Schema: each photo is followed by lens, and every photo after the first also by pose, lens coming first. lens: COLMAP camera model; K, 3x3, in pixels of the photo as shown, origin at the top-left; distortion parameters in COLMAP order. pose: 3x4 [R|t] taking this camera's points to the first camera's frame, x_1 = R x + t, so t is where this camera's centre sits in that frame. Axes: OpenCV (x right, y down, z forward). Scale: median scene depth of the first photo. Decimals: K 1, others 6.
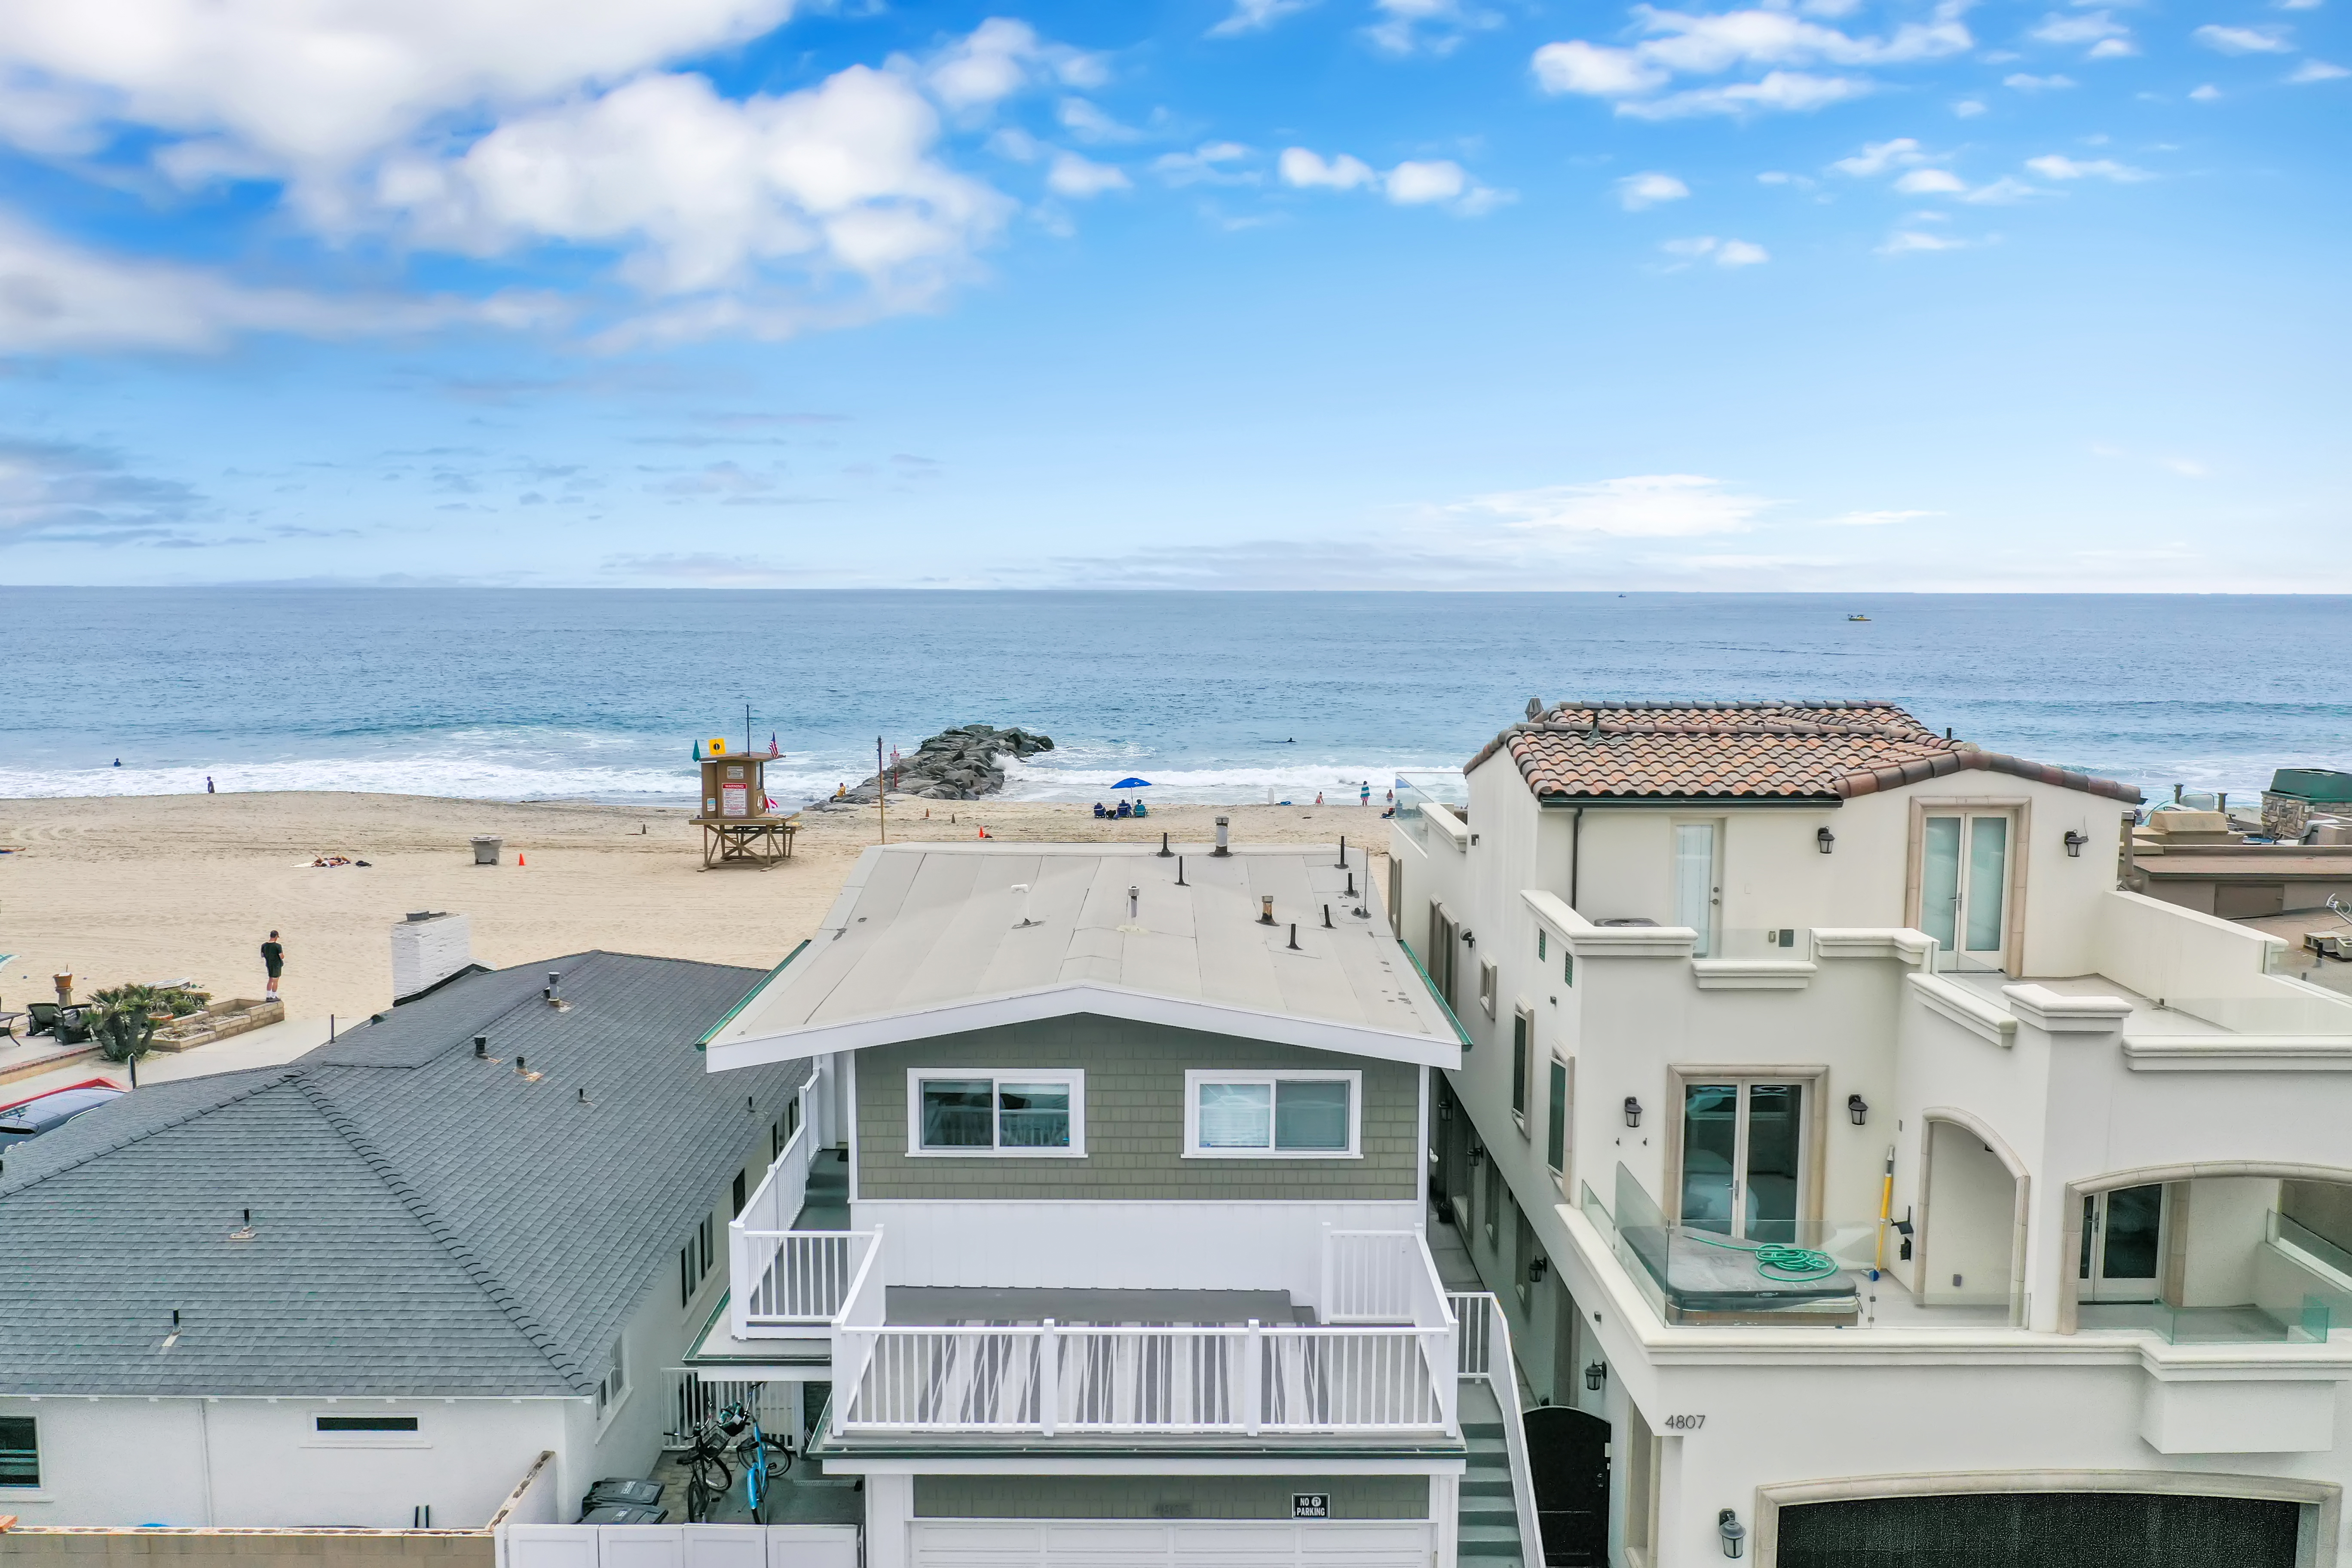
lens RADIAL K [[1893.4, 0, 1174.5], [0, 1893.4, 784.0], [0, 0, 1]] dist [-0.006102, -0.005364]
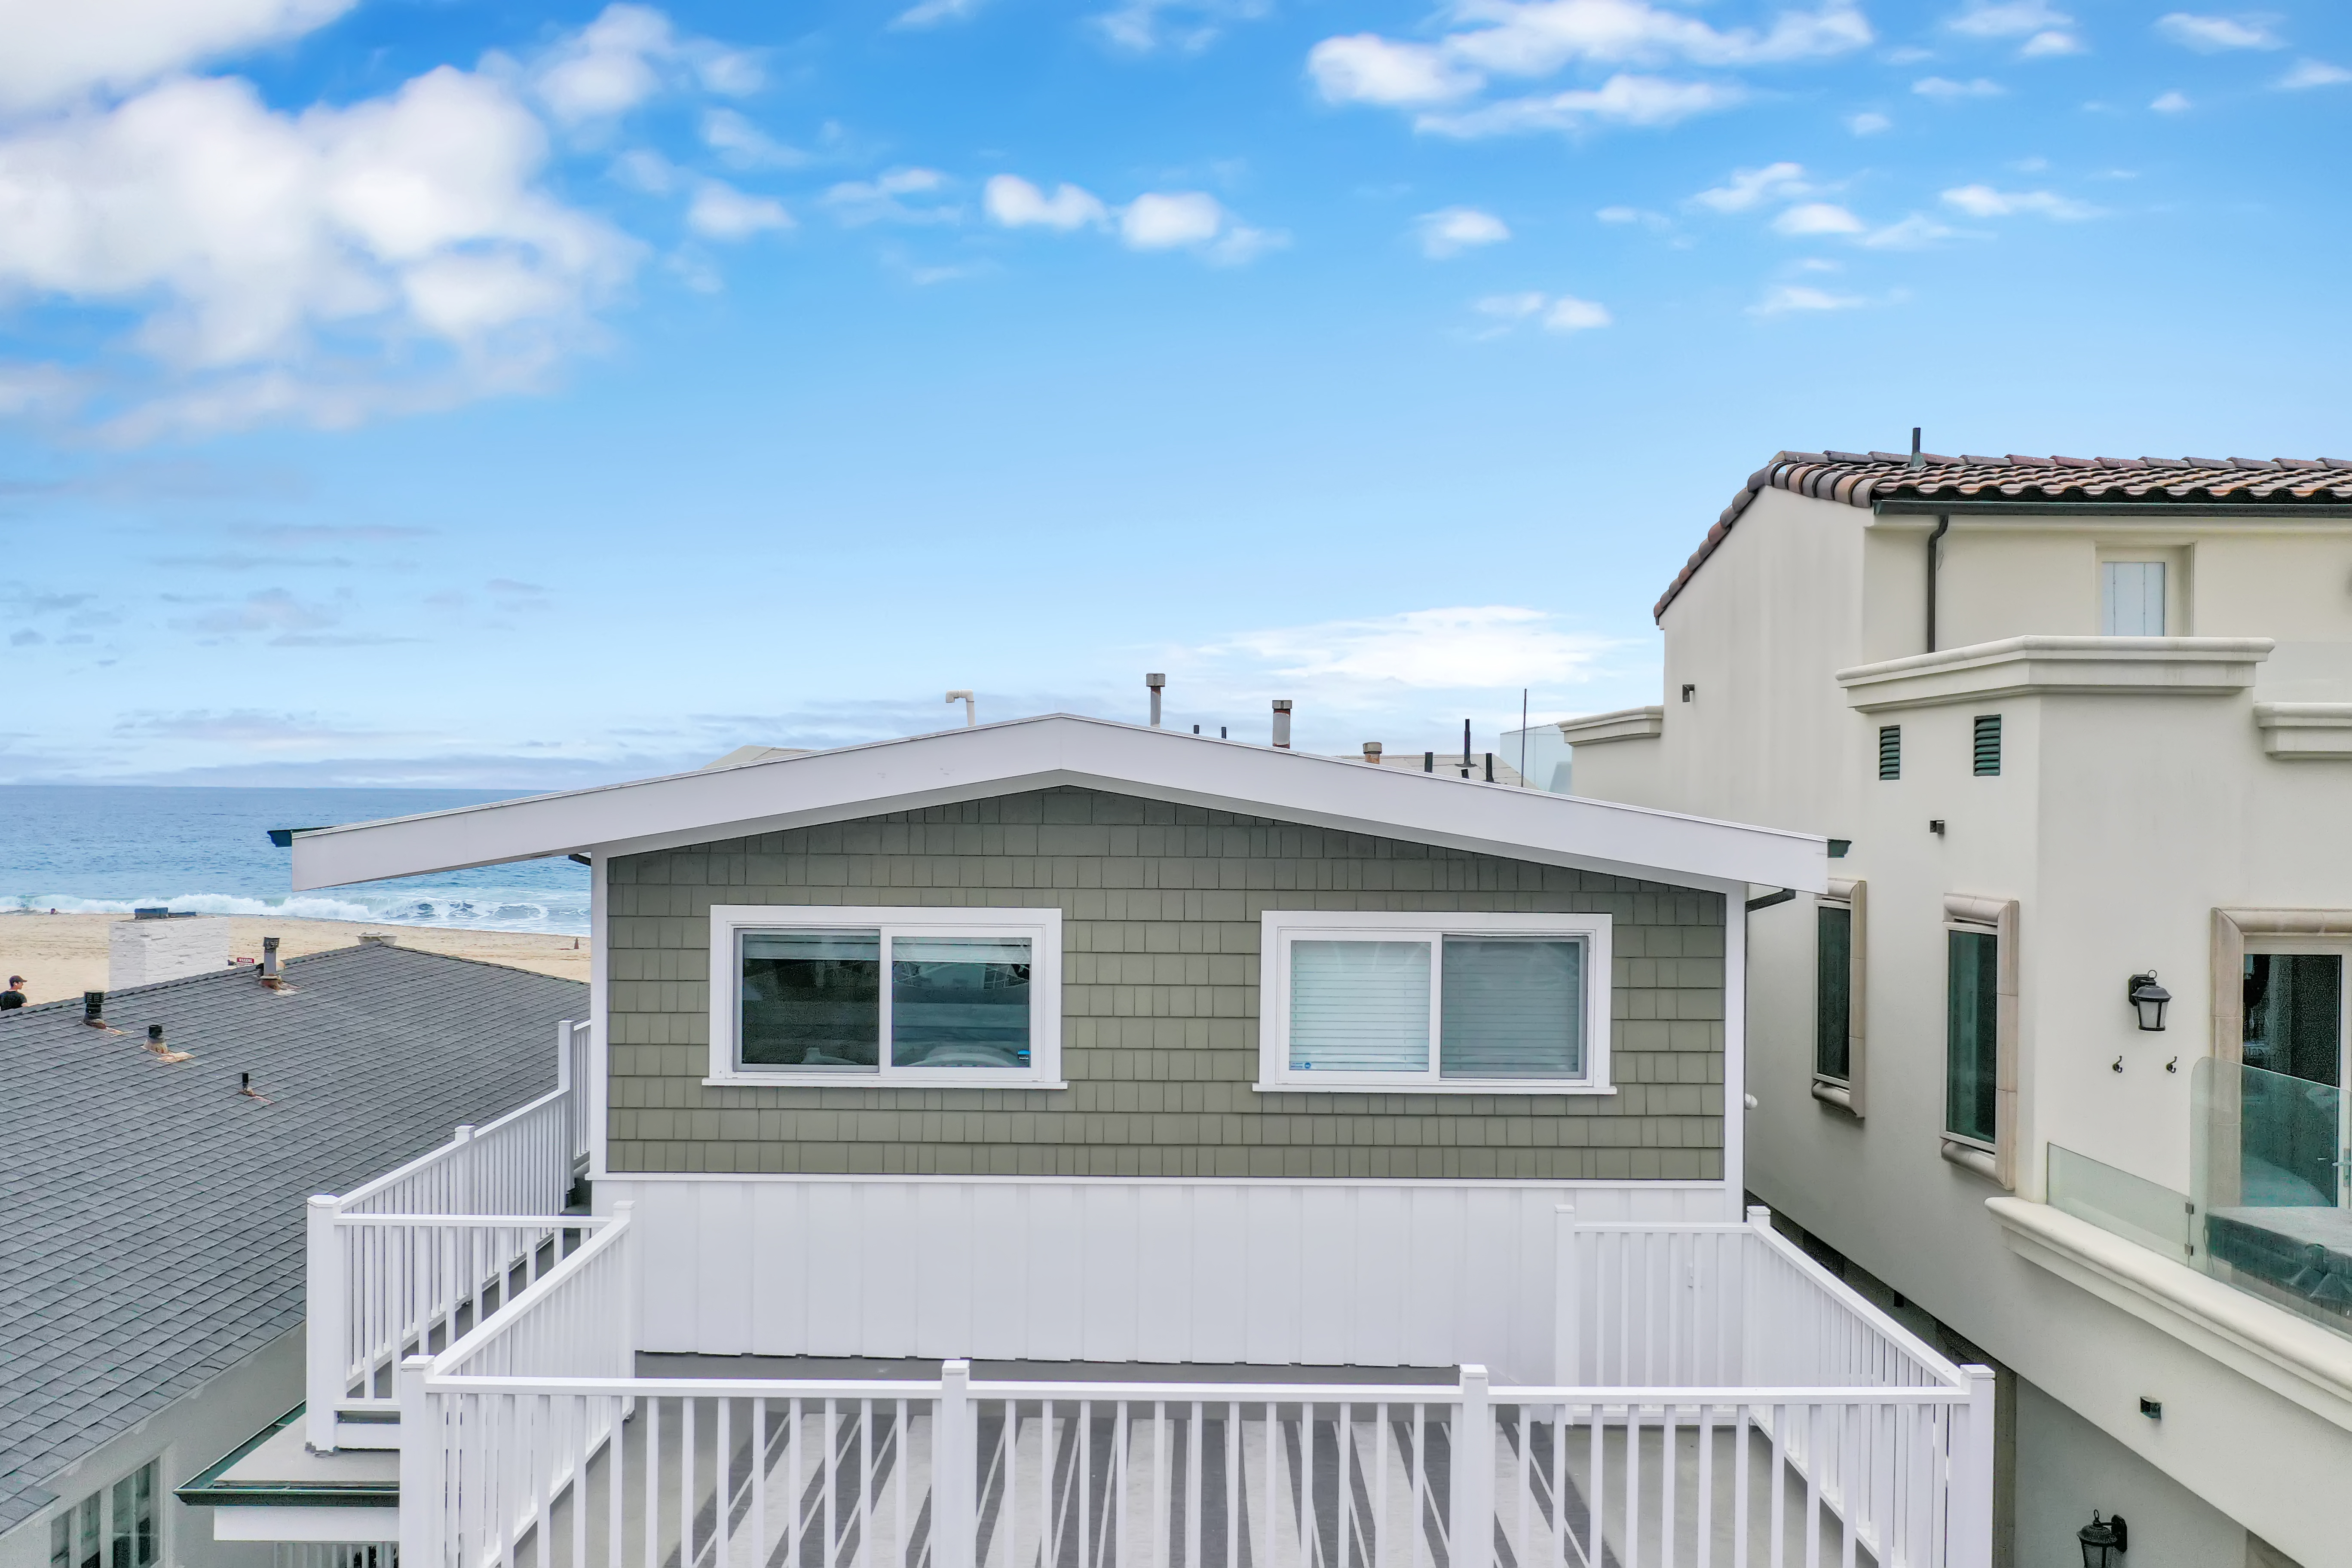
lens RADIAL K [[1893.4, 0, 1175.9], [0, 1893.4, 789.0], [0, 0, 1]] dist [-0.006102, -0.005364]
pose [[0.999992, 0.004009, -0.000065, -0.017228], [-0.003994, 0.994521, -0.104465, 0.170409], [-0.000354, 0.104464, 0.994529, 0.493030]]
